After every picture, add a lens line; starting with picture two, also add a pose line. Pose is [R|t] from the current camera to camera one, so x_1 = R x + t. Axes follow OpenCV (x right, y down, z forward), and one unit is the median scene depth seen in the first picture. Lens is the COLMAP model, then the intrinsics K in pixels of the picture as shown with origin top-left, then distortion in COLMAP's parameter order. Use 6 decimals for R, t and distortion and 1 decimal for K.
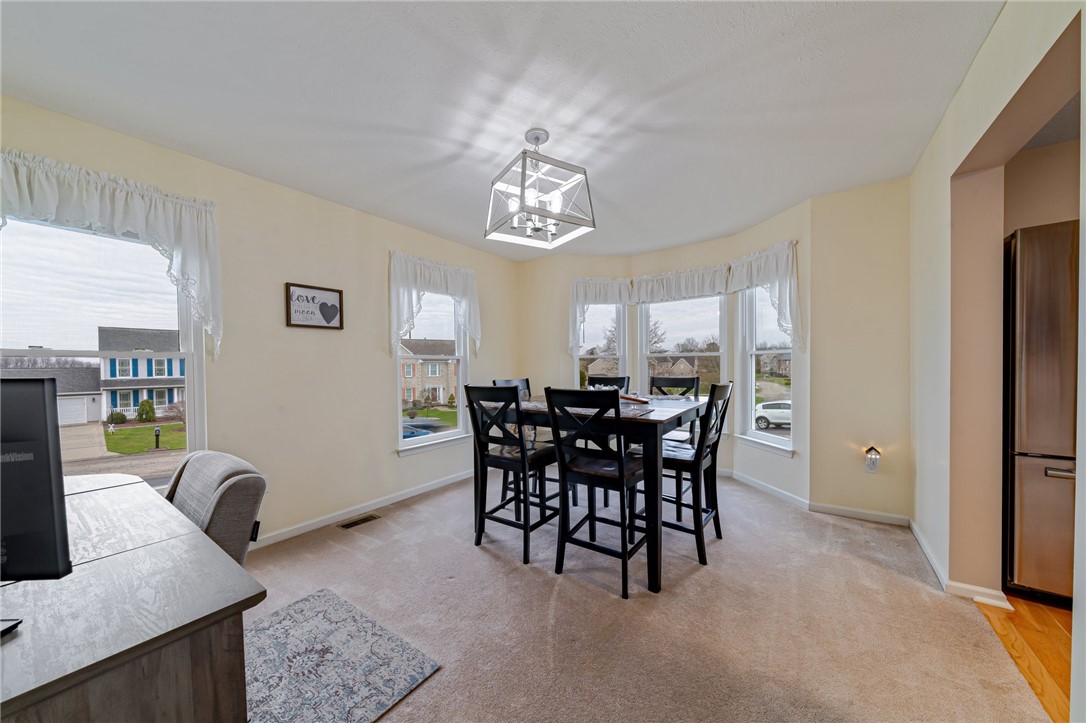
lens RADIAL K [[374.8, 0, 525.5], [0, 374.8, 369.6], [0, 0, 1]] dist [-0.003424, -0.000657]
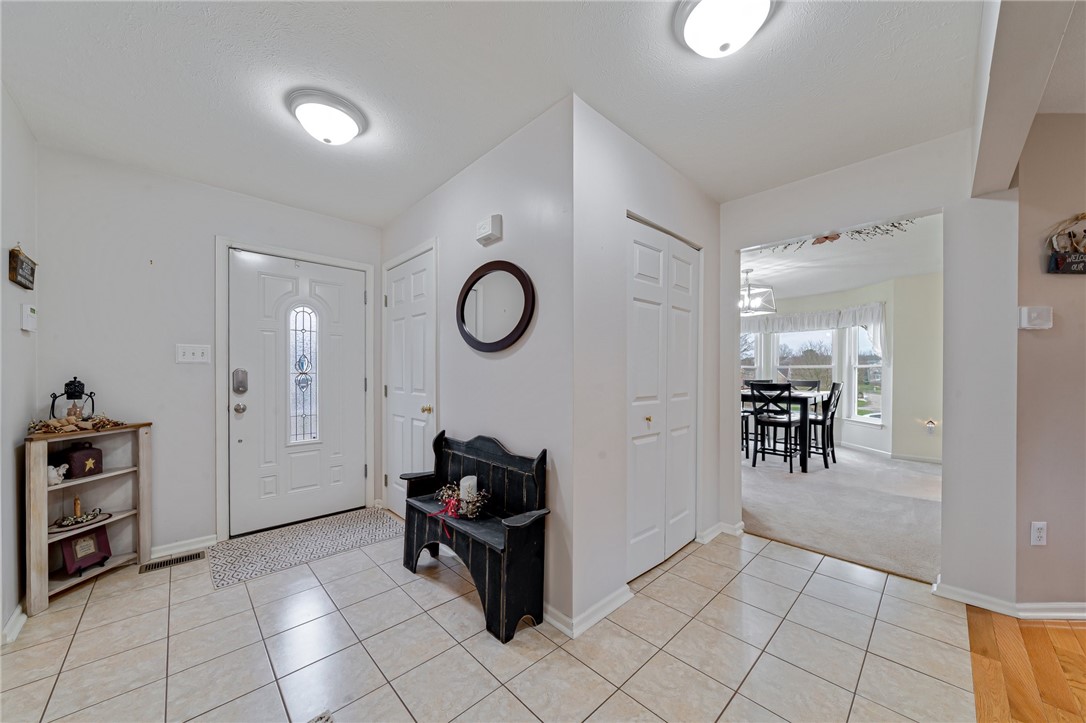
lens RADIAL K [[374.8, 0, 534.7], [0, 374.8, 373.2], [0, 0, 1]] dist [-0.003424, -0.000657]
pose [[0.985395, 0.013025, -0.169783, -0.616740], [-0.014206, 0.999883, -0.005743, 0.016790], [0.169689, 0.008071, 0.985465, -1.049176]]
